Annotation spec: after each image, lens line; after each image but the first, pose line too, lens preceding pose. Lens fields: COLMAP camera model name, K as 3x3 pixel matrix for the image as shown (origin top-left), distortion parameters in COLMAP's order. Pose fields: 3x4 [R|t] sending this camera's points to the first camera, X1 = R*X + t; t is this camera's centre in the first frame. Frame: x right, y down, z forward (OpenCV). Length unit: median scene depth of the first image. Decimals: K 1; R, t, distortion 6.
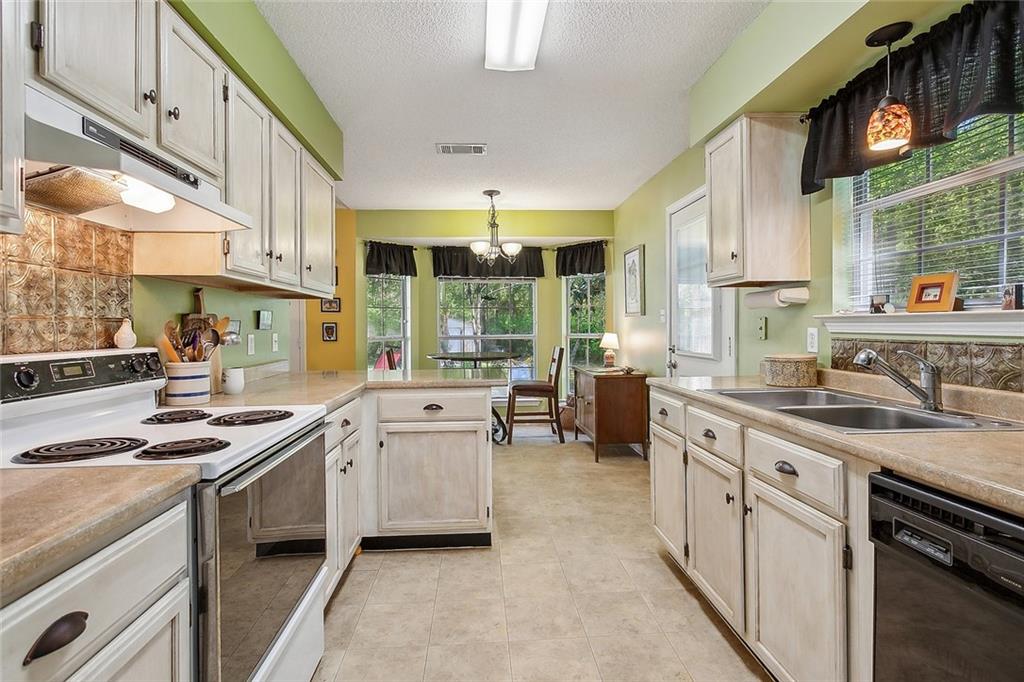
lens RADIAL K [[494.0, 0, 512.0], [0, 494.0, 341.0], [0, 0, 1]] dist [-0.000366, 0.000114]
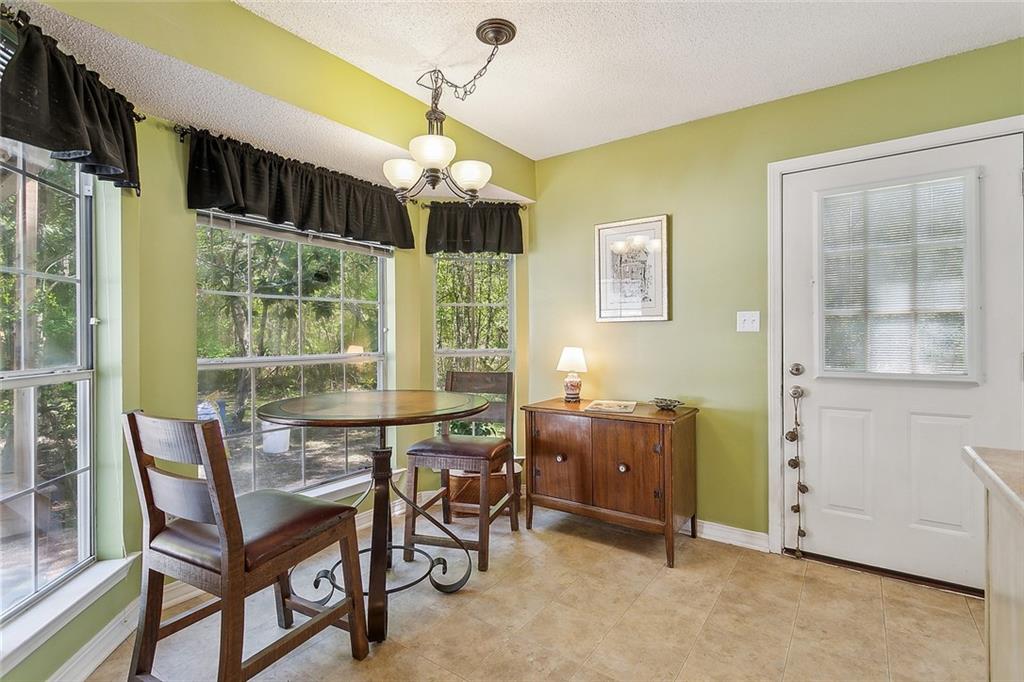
lens RADIAL K [[494.0, 0, 512.0], [0, 494.0, 341.0], [0, 0, 1]] dist [-0.000366, 0.000114]
pose [[0.645242, -0.006438, 0.763951, -0.342259], [0.022760, 0.999683, -0.010798, -0.019504], [-0.763639, 0.024355, 0.645184, 0.646772]]
